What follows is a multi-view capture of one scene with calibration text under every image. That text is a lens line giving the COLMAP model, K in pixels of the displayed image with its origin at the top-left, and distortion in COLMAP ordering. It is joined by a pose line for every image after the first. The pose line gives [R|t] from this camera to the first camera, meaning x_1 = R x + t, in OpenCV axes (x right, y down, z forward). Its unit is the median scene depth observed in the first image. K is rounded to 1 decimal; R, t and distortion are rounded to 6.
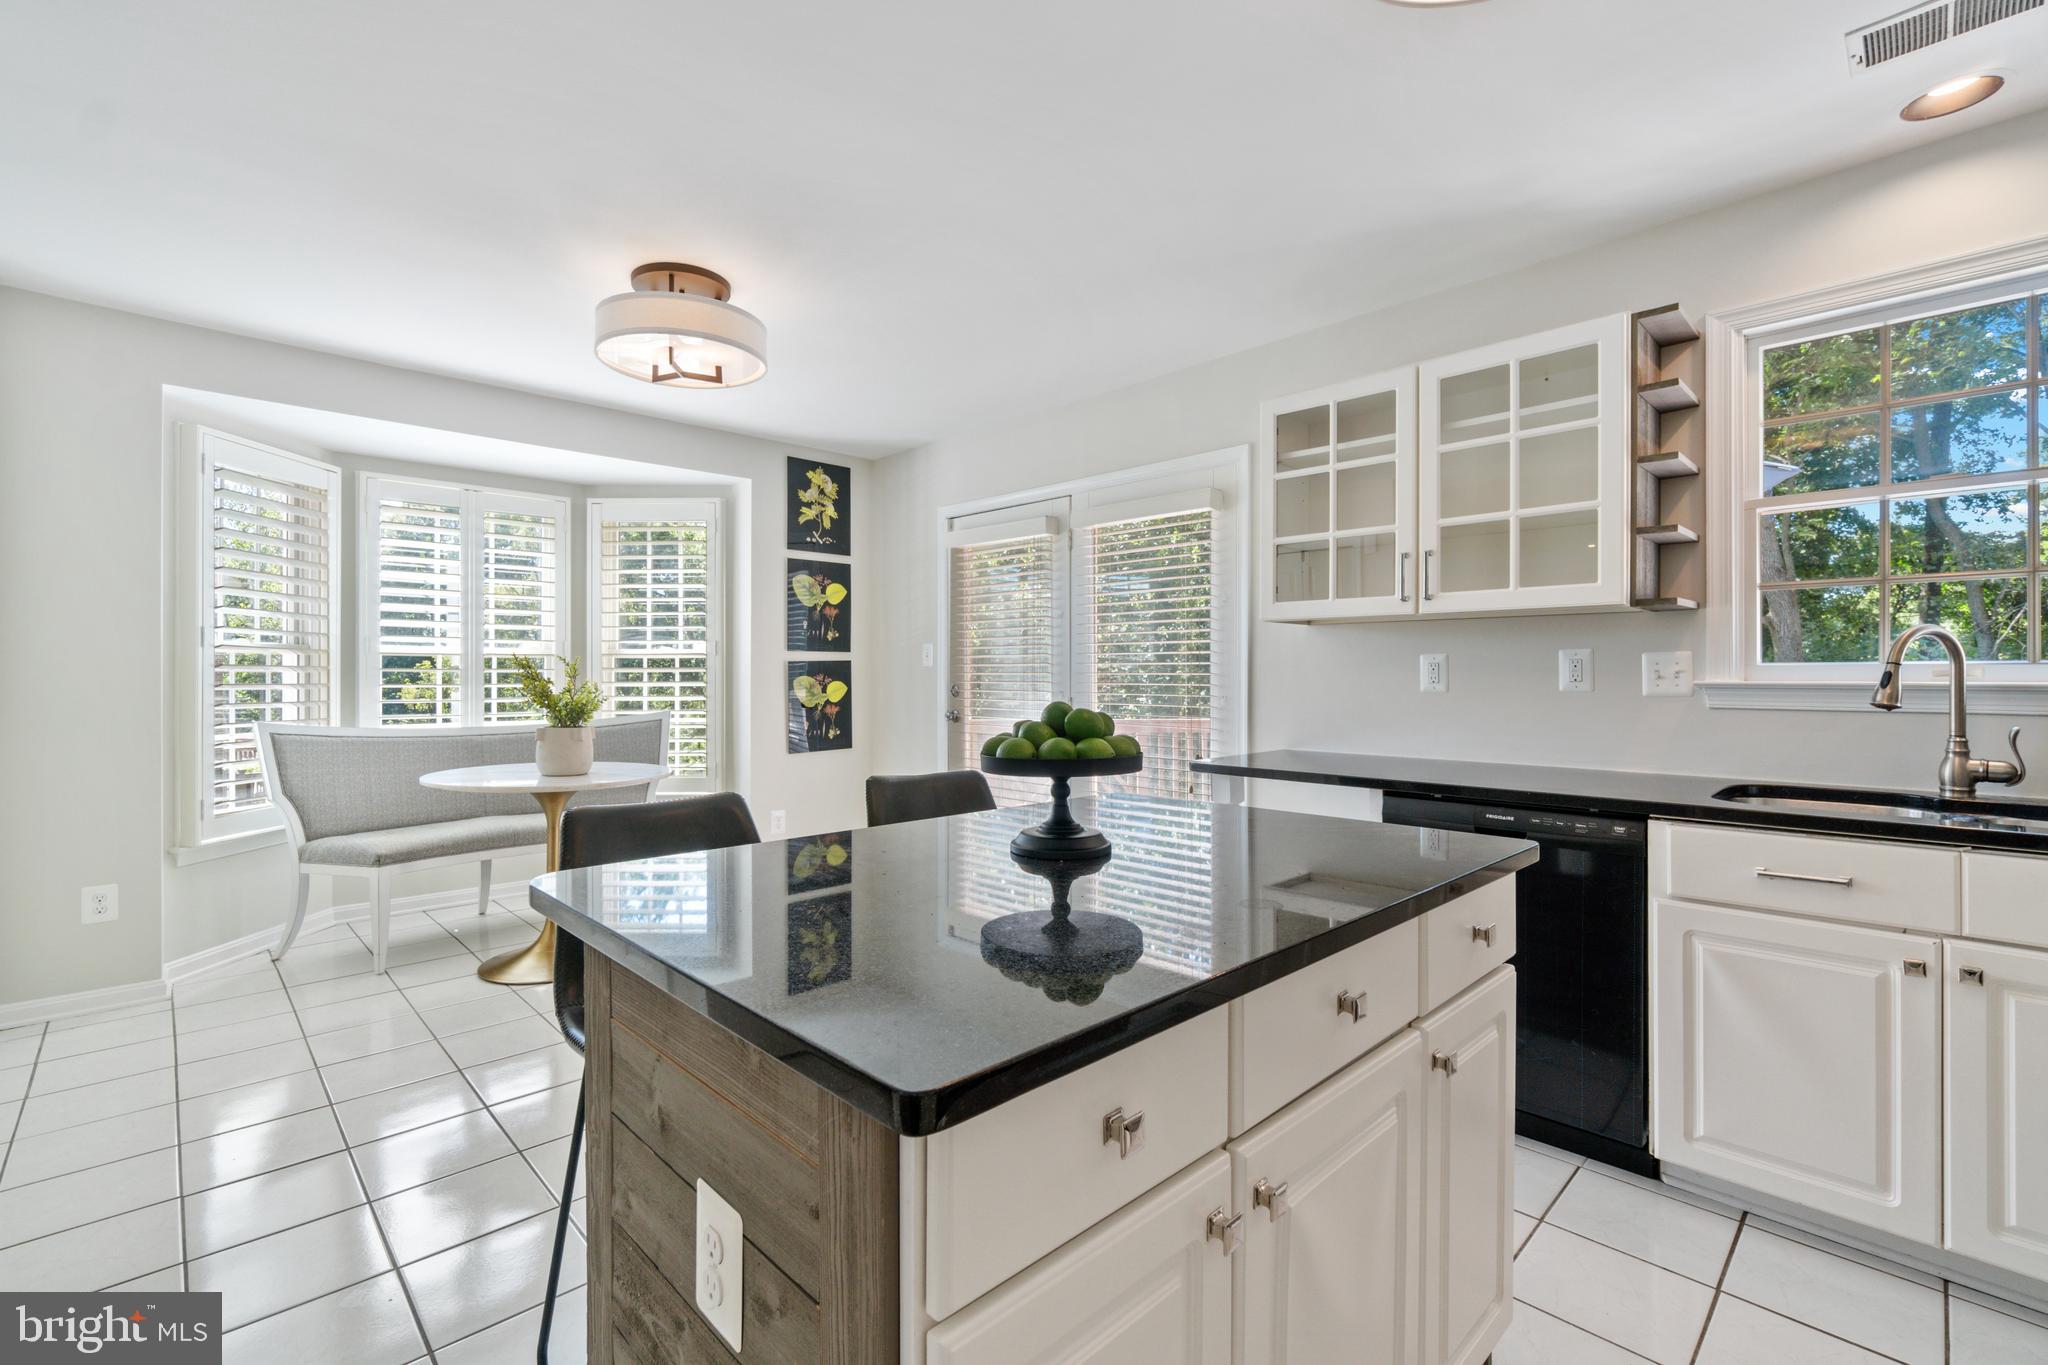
lens RADIAL K [[892.0, 0, 1014.1], [0, 892.0, 678.3], [0, 0, 1]] dist [-0.000734, 0.000035]
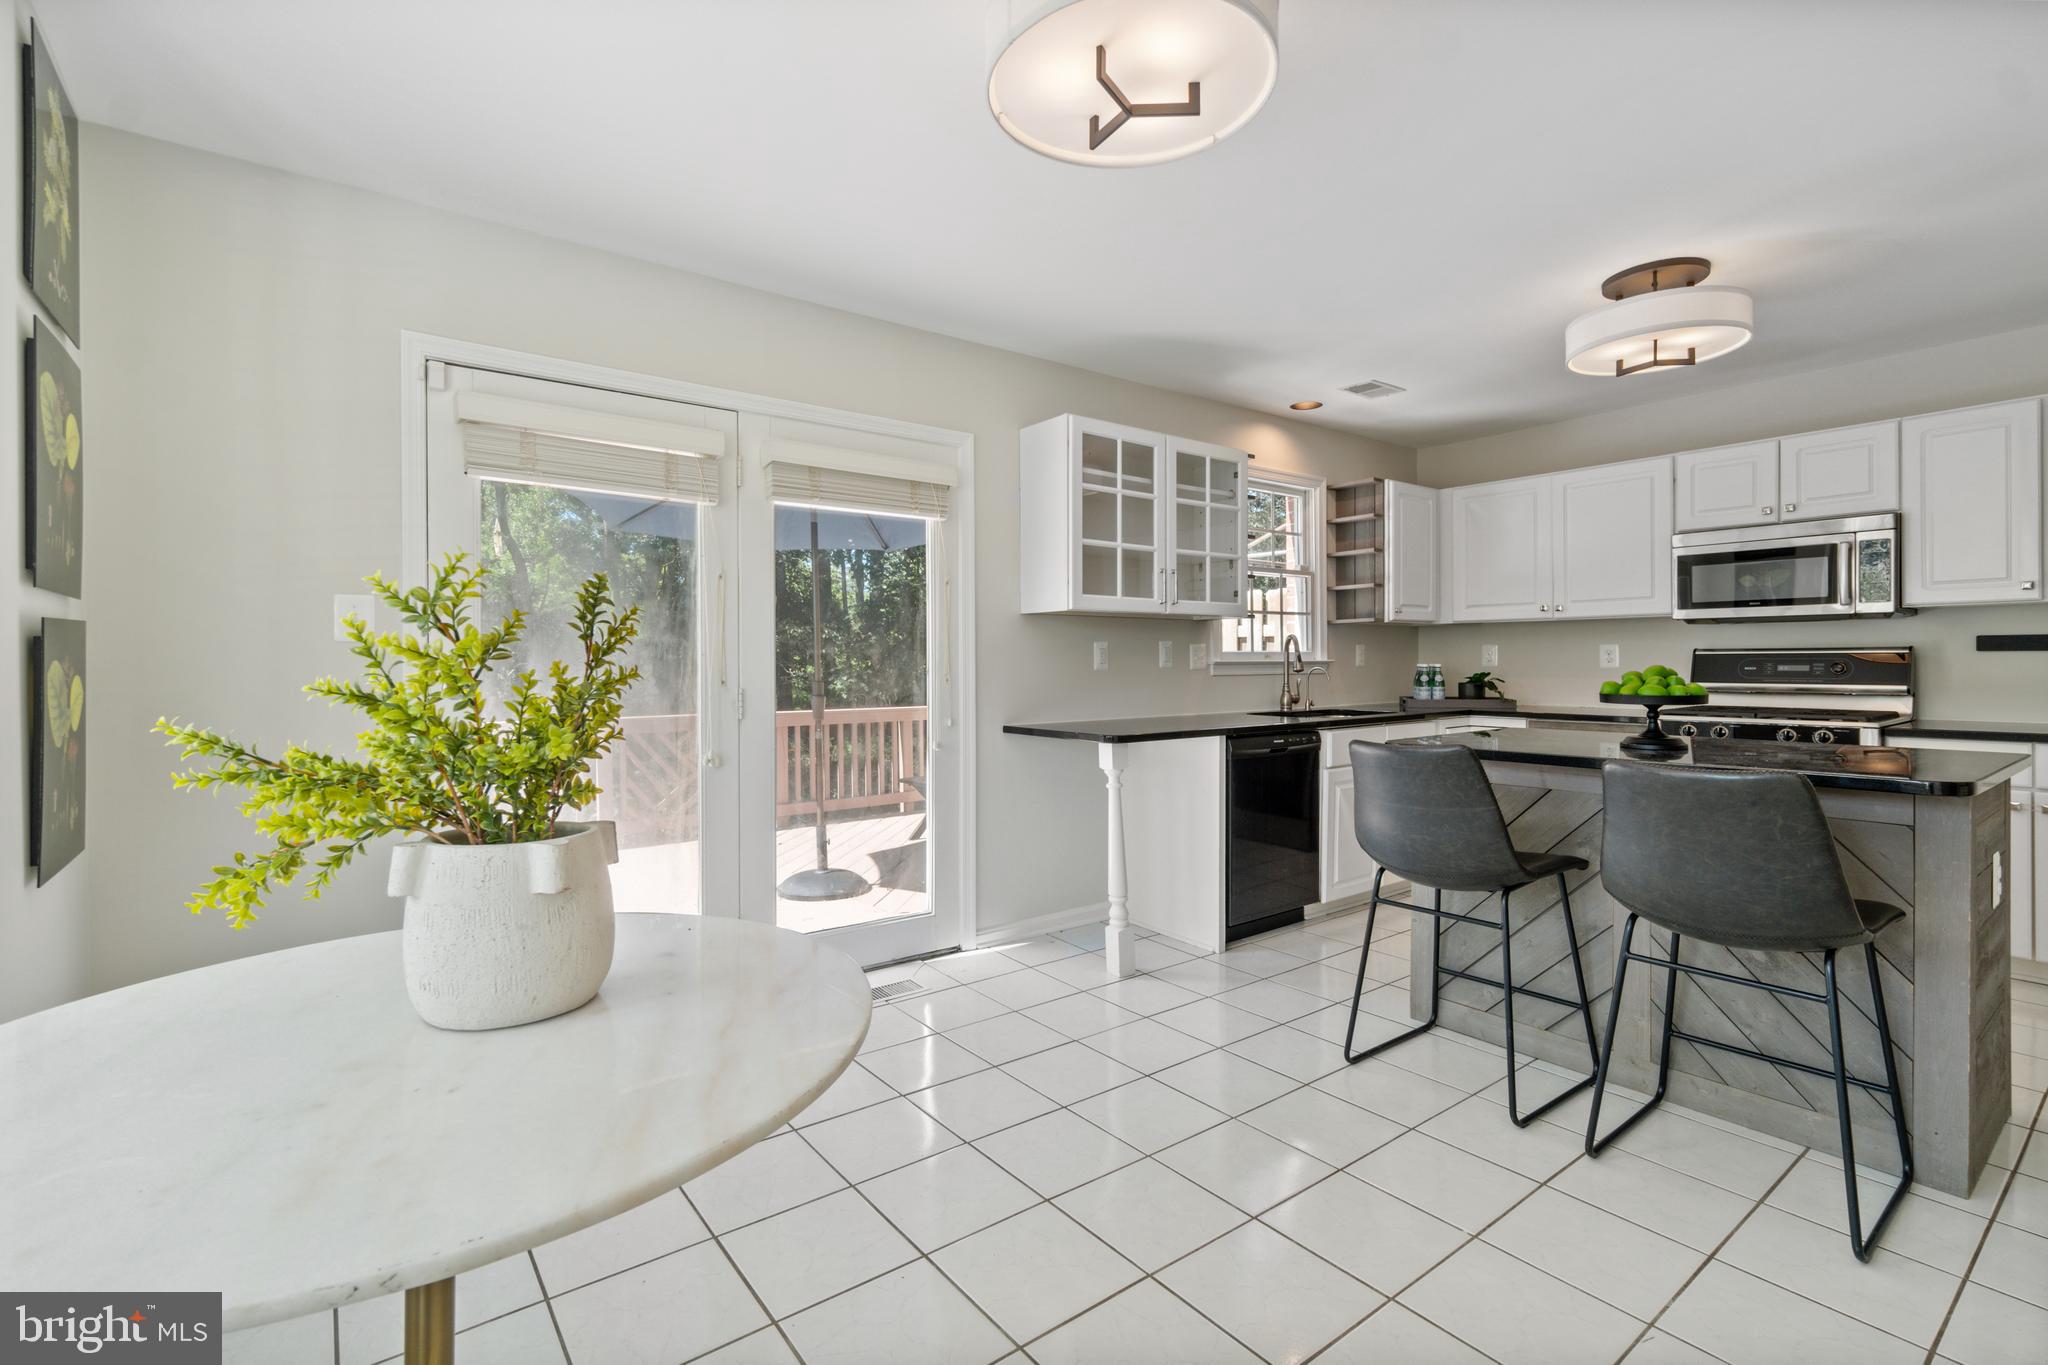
lens RADIAL K [[926.5, 0, 1007.5], [0, 926.5, 659.3], [0, 0, 1]] dist [0.000117, 0.000084]
pose [[0.124834, 0.002571, 0.992174, -0.560514], [0.008639, 0.999956, -0.003678, 0.001796], [-0.992140, 0.009031, 0.124806, 0.583825]]
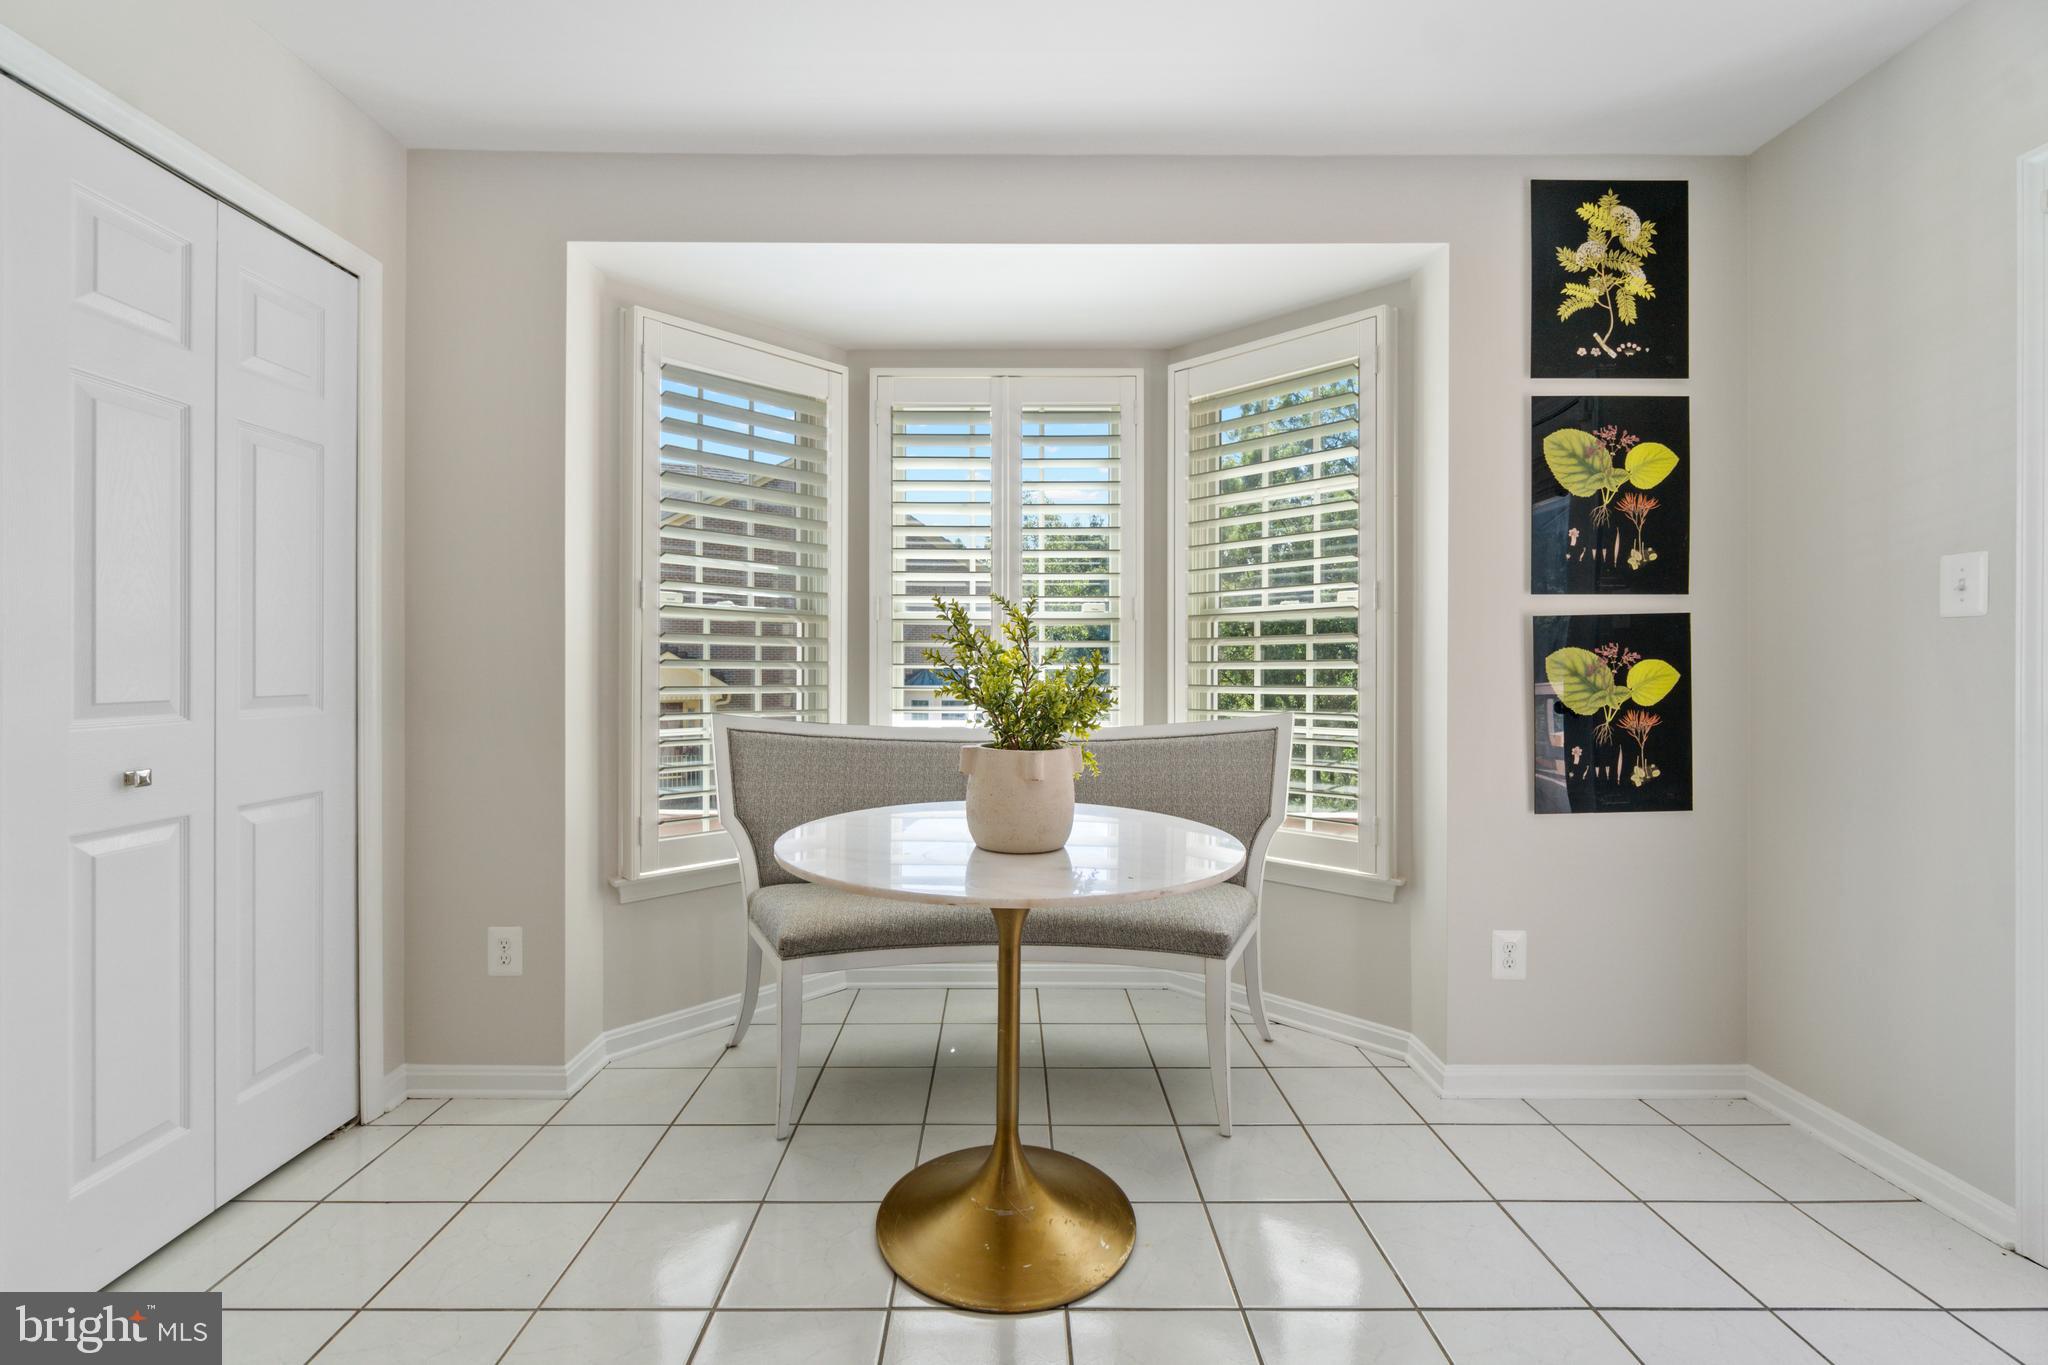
lens RADIAL K [[905.4, 0, 1010.0], [0, 905.4, 667.6], [0, 0, 1]] dist [-0.002900, -0.000822]
pose [[0.722768, 0.001117, -0.691090, -0.122979], [-0.002948, 0.999995, -0.001467, 0.009366], [0.691084, 0.003098, 0.722767, 0.465581]]
